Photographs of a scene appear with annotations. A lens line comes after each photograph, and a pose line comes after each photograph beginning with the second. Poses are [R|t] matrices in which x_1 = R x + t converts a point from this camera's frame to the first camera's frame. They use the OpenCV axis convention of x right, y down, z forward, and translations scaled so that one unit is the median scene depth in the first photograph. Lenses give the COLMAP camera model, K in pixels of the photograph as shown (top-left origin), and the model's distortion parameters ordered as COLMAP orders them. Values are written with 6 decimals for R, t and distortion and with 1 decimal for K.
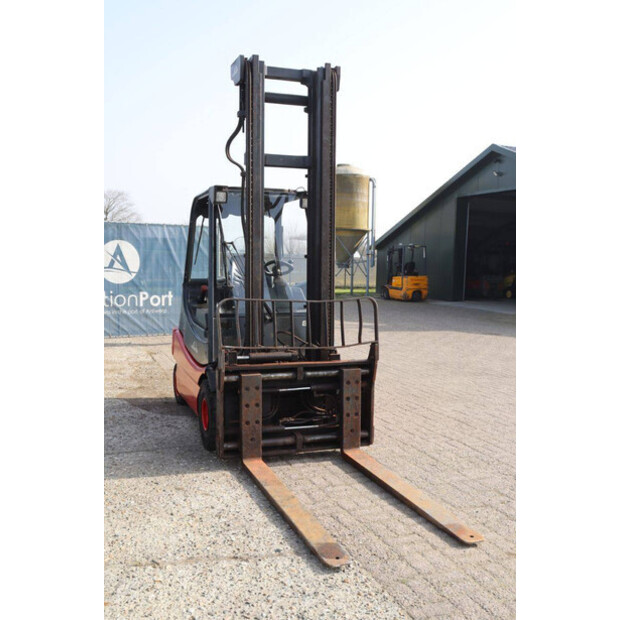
lens RADIAL K [[667.1, 0, 327.9], [0, 667.1, 316.5], [0, 0, 1]] dist [-0.025123, 0.000000]
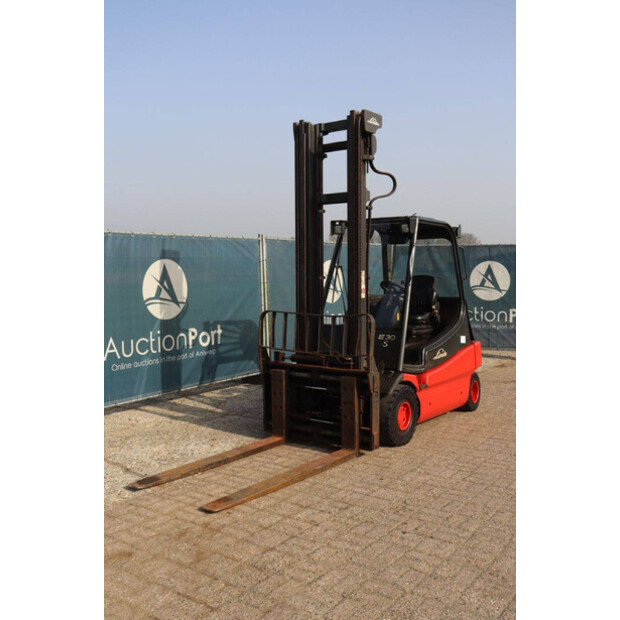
lens RADIAL K [[667.1, 0, 298.9], [0, 667.1, 315.3], [0, 0, 1]] dist [-0.025123, 0.000000]
pose [[0.511649, 0.038472, -0.858333, 0.968281], [-0.061825, 0.998056, 0.007881, -0.029753], [0.856967, 0.049034, 0.513033, 0.350794]]
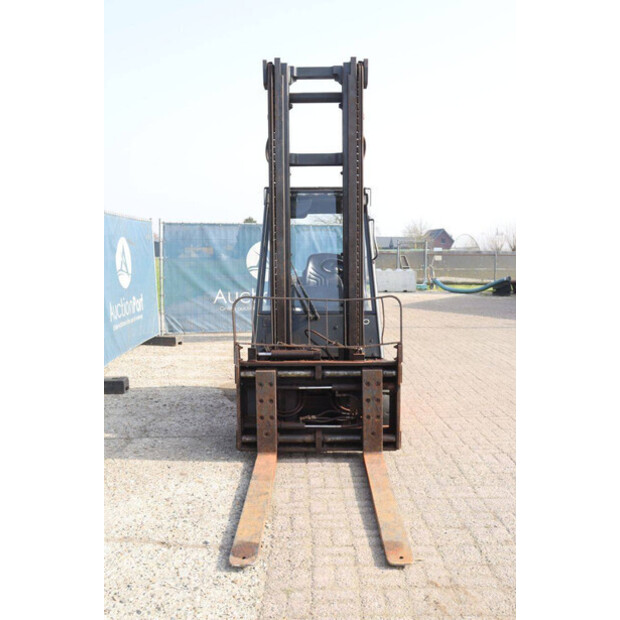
lens RADIAL K [[667.1, 0, 322.5], [0, 667.1, 310.1], [0, 0, 1]] dist [-0.025123, 0.000000]
pose [[0.933722, 0.016405, -0.357623, 0.317528], [-0.016740, 0.999858, 0.002160, -0.009432], [0.357608, 0.003970, 0.933863, 0.070674]]
